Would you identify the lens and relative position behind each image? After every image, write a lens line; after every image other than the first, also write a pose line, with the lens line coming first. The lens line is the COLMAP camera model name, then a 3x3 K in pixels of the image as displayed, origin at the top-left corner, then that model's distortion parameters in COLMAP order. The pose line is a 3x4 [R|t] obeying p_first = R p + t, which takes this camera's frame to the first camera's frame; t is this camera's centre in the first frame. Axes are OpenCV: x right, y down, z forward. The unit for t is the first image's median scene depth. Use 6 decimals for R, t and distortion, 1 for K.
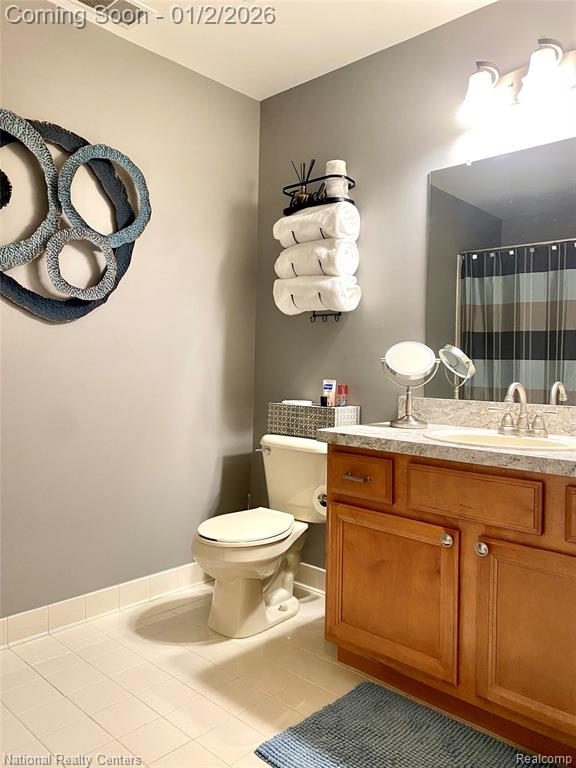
lens RADIAL K [[578.7, 0, 288.3], [0, 578.7, 383.4], [0, 0, 1]] dist [0.012717, -0.034670]
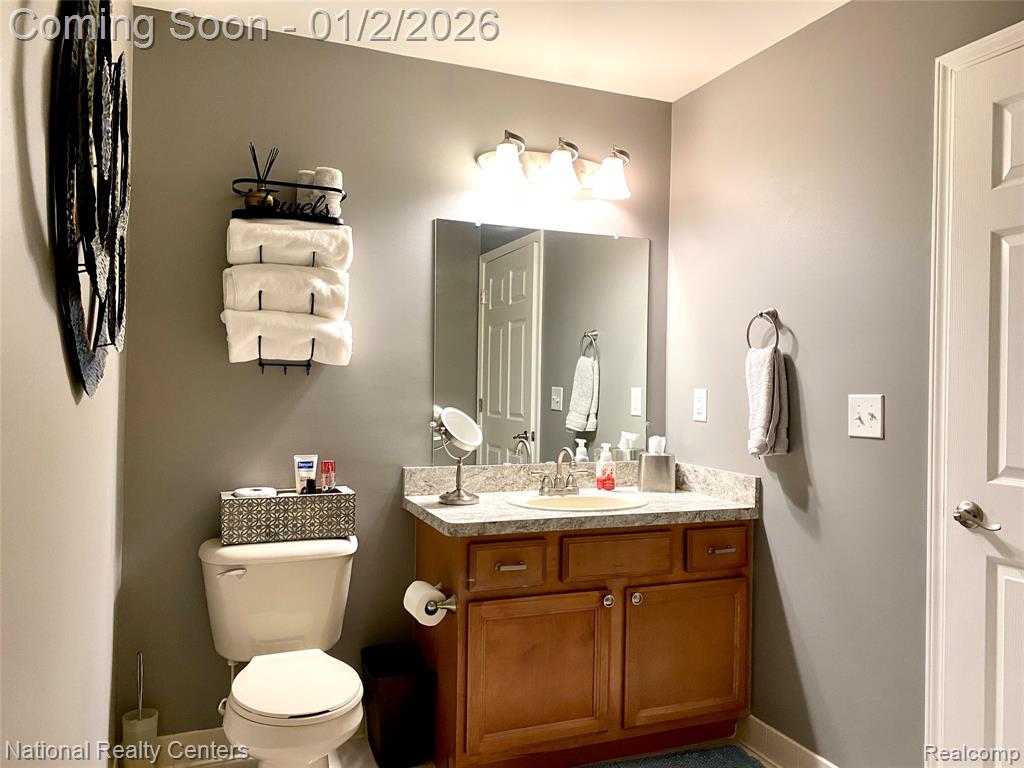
lens RADIAL K [[771.6, 0, 513.7], [0, 771.6, 383.6], [0, 0, 1]] dist [0.012717, -0.034670]
pose [[0.394048, -0.009622, 0.919040, -0.879444], [0.018779, 0.999821, 0.002416, -0.114716], [-0.918898, 0.016307, 0.394158, 0.444601]]
